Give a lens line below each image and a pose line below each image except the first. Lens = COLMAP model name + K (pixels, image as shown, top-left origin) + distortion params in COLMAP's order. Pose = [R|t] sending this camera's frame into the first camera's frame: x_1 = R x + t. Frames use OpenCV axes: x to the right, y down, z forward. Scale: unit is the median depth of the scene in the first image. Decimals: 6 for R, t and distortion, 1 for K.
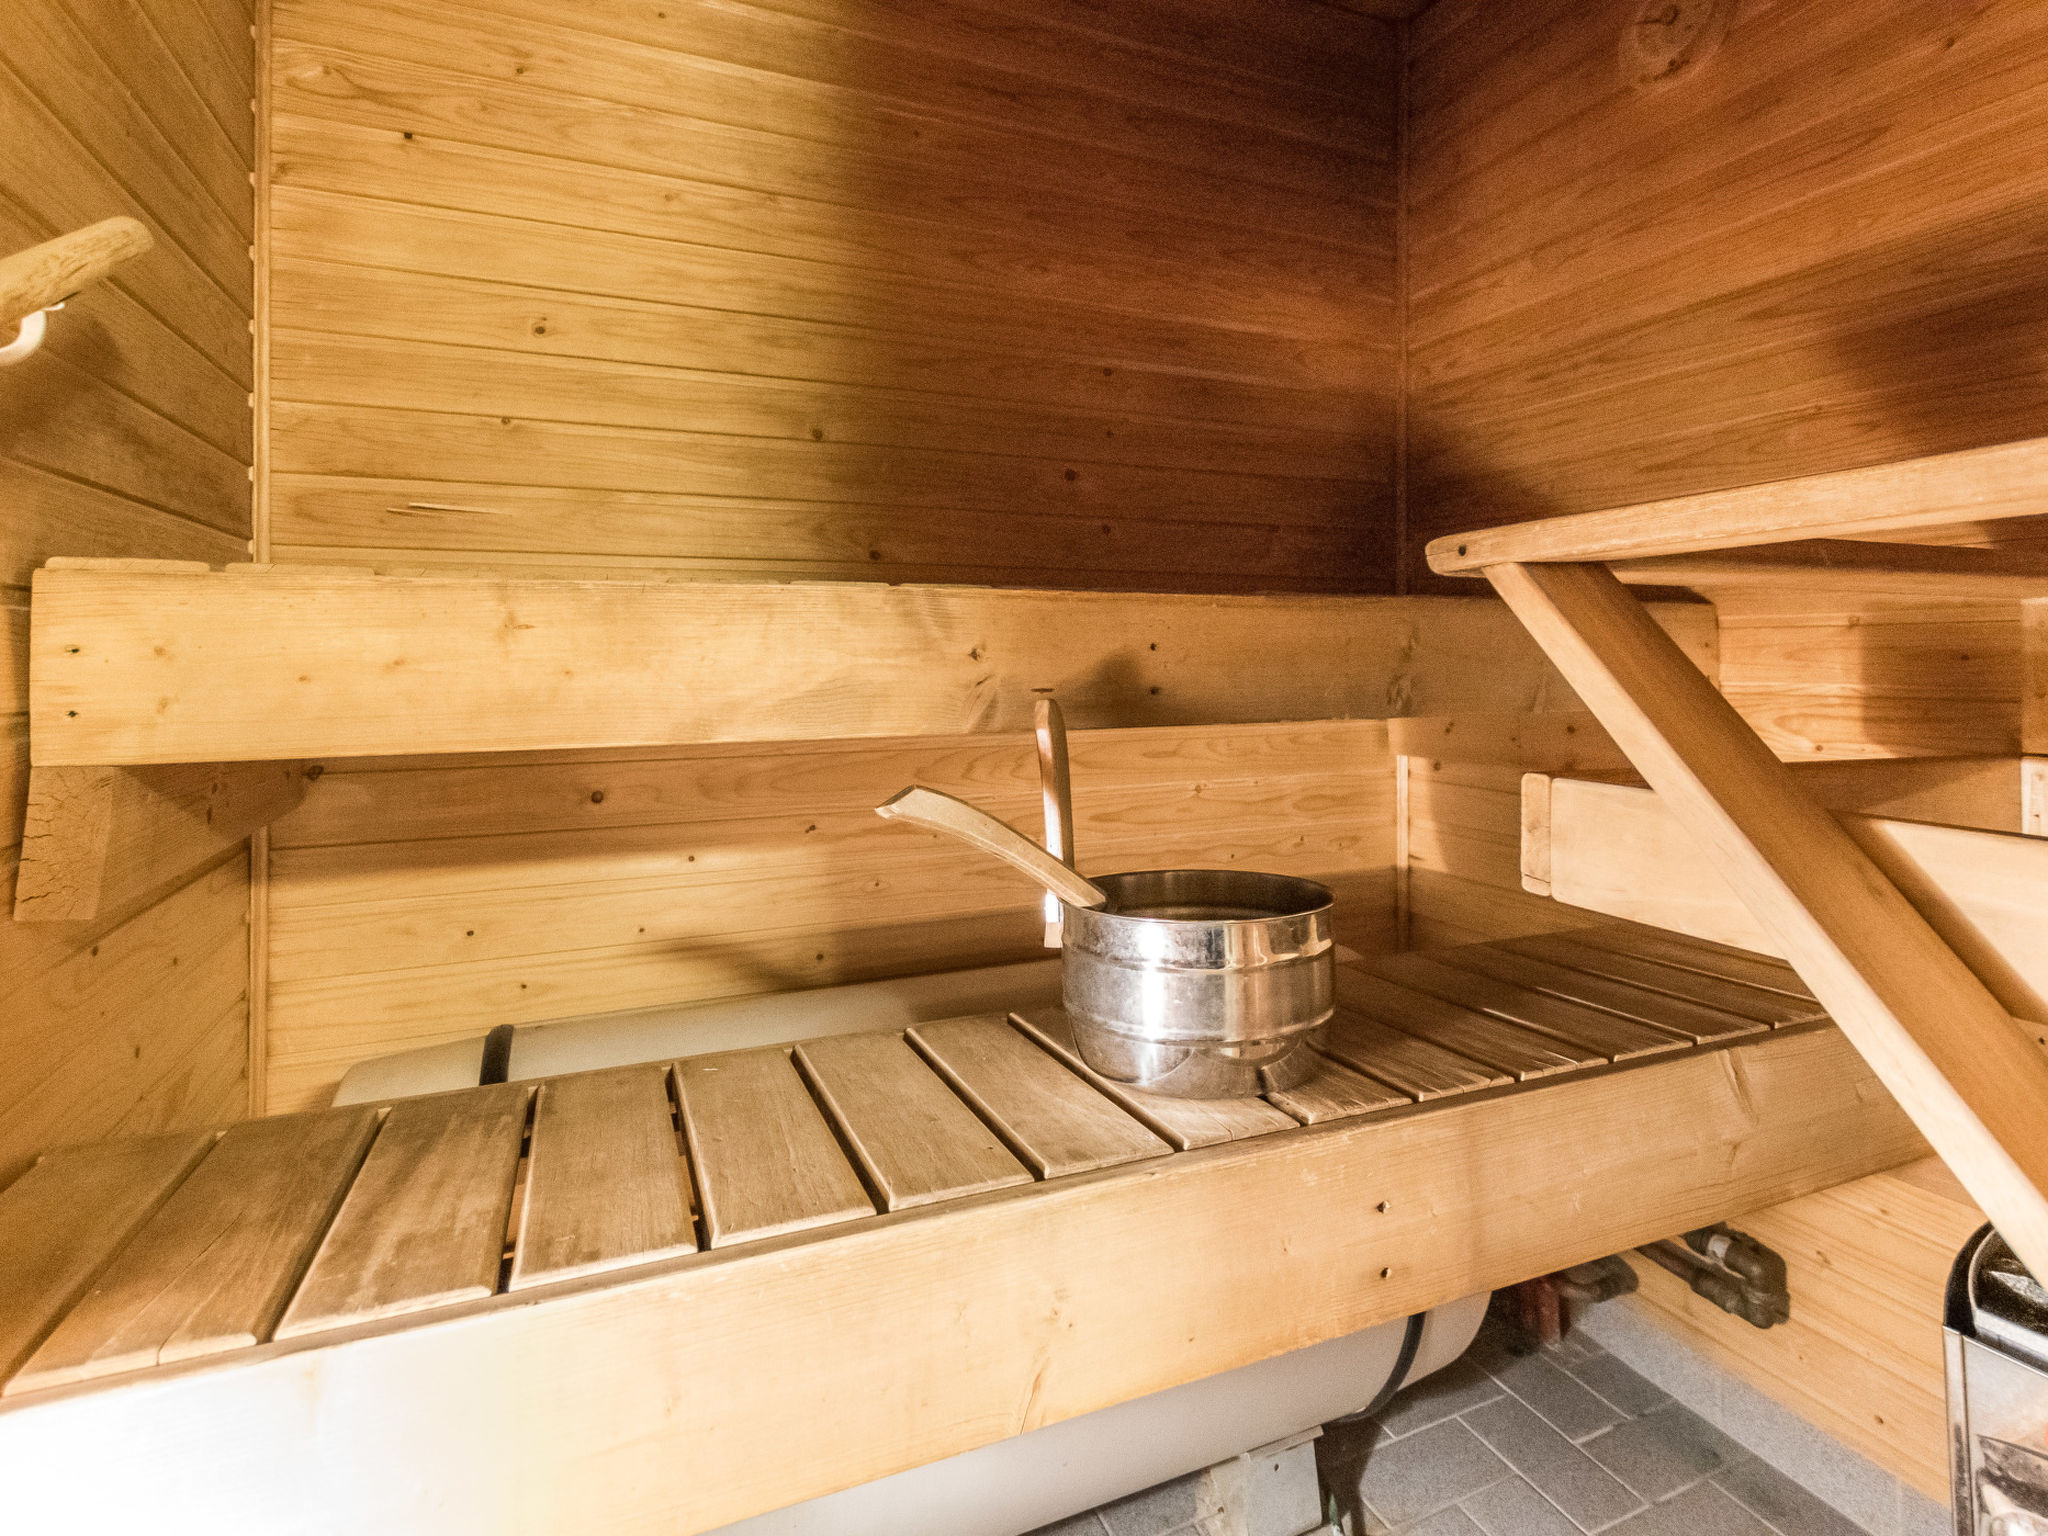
lens RADIAL K [[1050.9, 0, 1037.4], [0, 1050.9, 668.9], [0, 0, 1]] dist [0.004066, -0.000046]
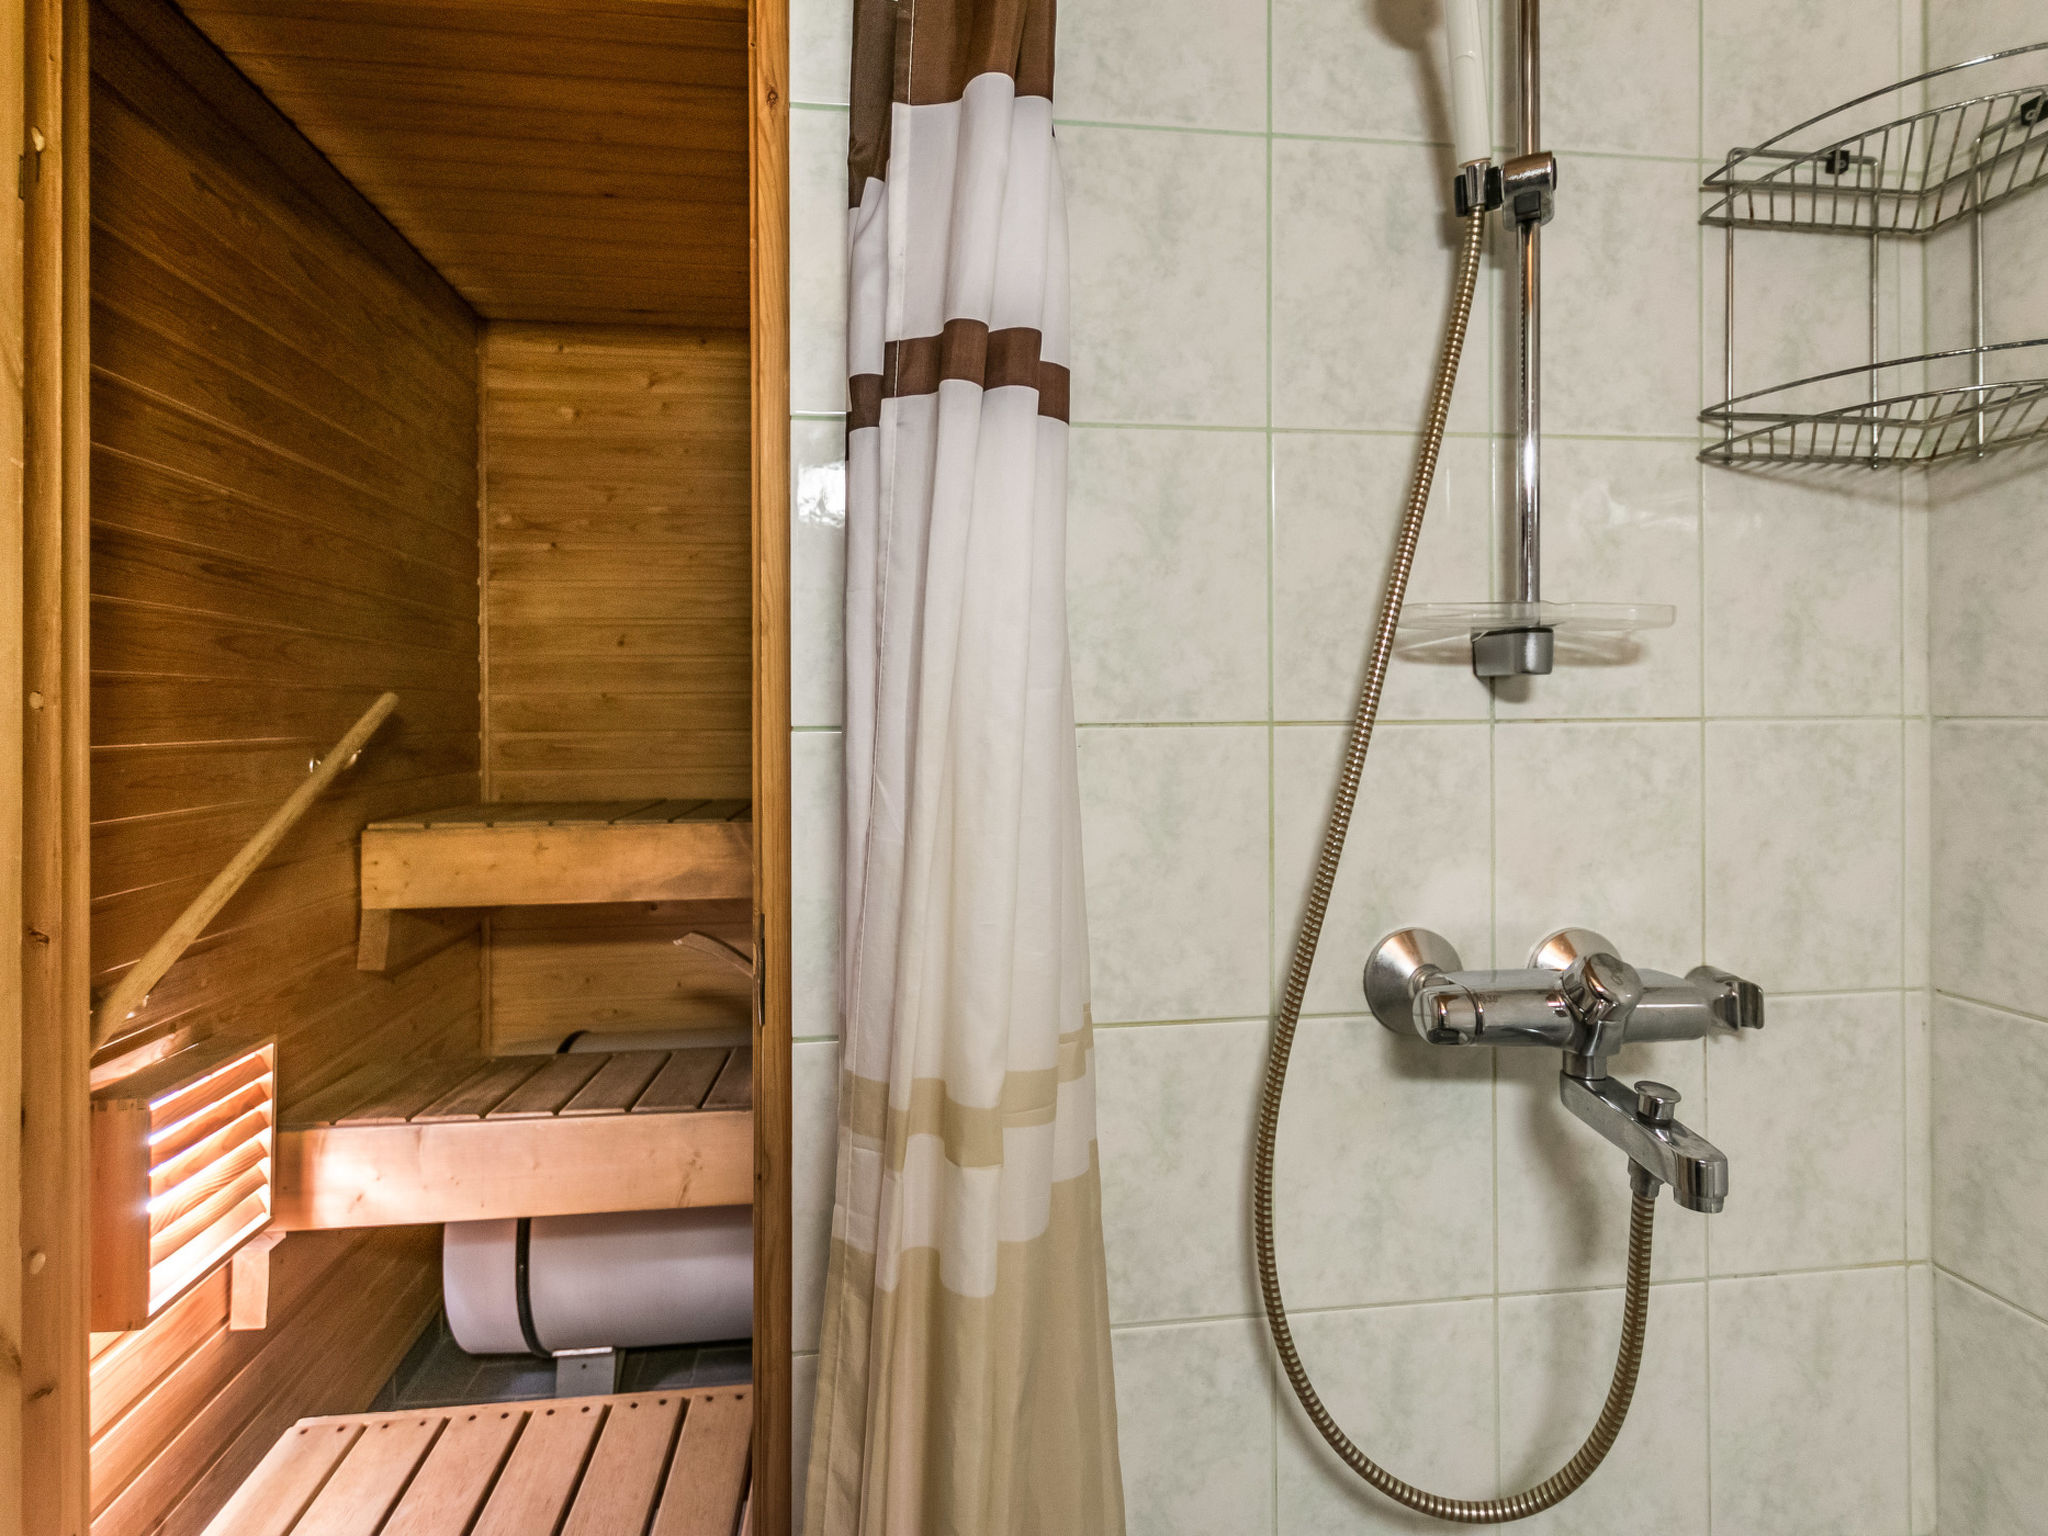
lens RADIAL K [[1050.9, 0, 1022.0], [0, 1050.9, 749.7], [0, 0, 1]] dist [0.004066, -0.000046]
pose [[0.960057, 0.005648, -0.279749, 0.987647], [0.000365, 0.999770, 0.021435, -0.266719], [0.279805, -0.020681, 0.959834, -0.756860]]
